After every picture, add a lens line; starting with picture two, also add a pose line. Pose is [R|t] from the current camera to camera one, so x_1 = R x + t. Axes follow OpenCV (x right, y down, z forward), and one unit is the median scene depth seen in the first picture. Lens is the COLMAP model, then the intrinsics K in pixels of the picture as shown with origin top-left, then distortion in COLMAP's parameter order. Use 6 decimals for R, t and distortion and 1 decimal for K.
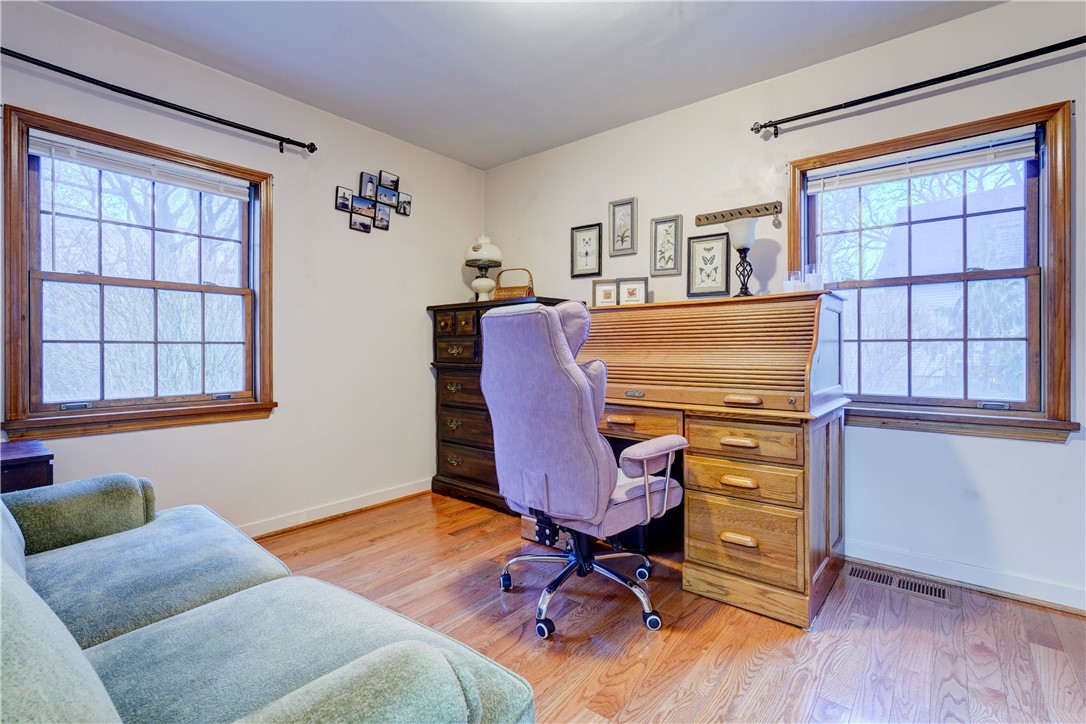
lens RADIAL K [[493.9, 0, 543.7], [0, 493.9, 349.4], [0, 0, 1]] dist [-0.000103, 0.000214]
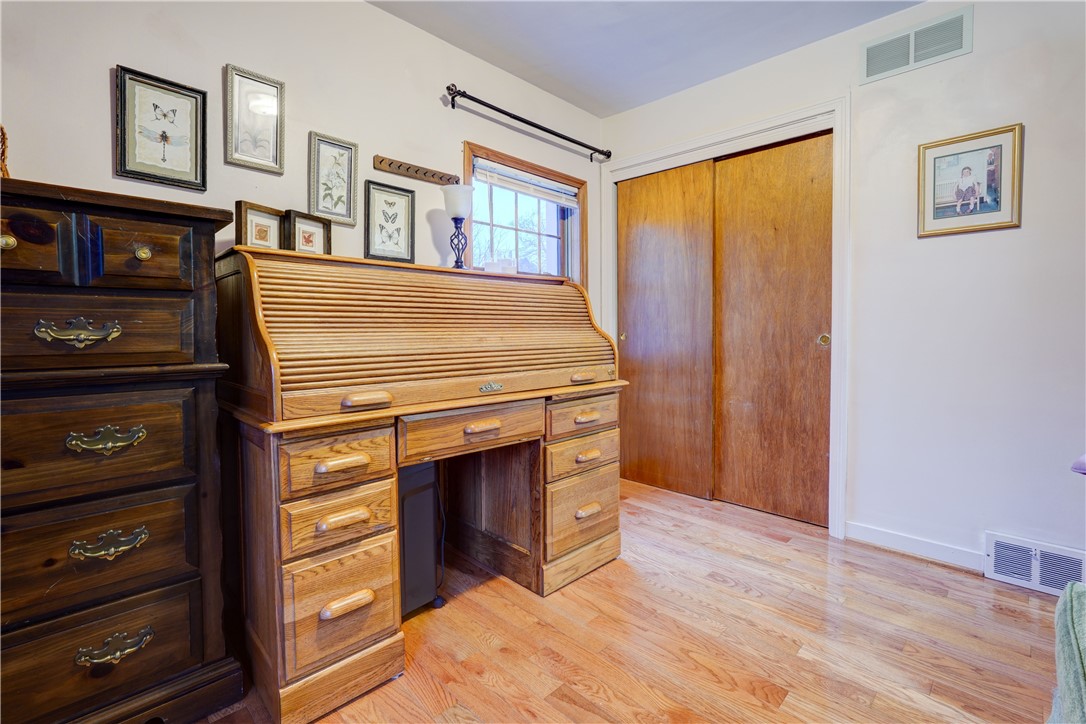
lens RADIAL K [[488.8, 0, 545.8], [0, 488.8, 340.3], [0, 0, 1]] dist [-0.002881, -0.000191]
pose [[0.108703, -0.022812, 0.993813, -0.425813], [0.000436, 0.999738, 0.022900, 0.000860], [-0.994074, -0.002056, 0.108684, 0.653638]]
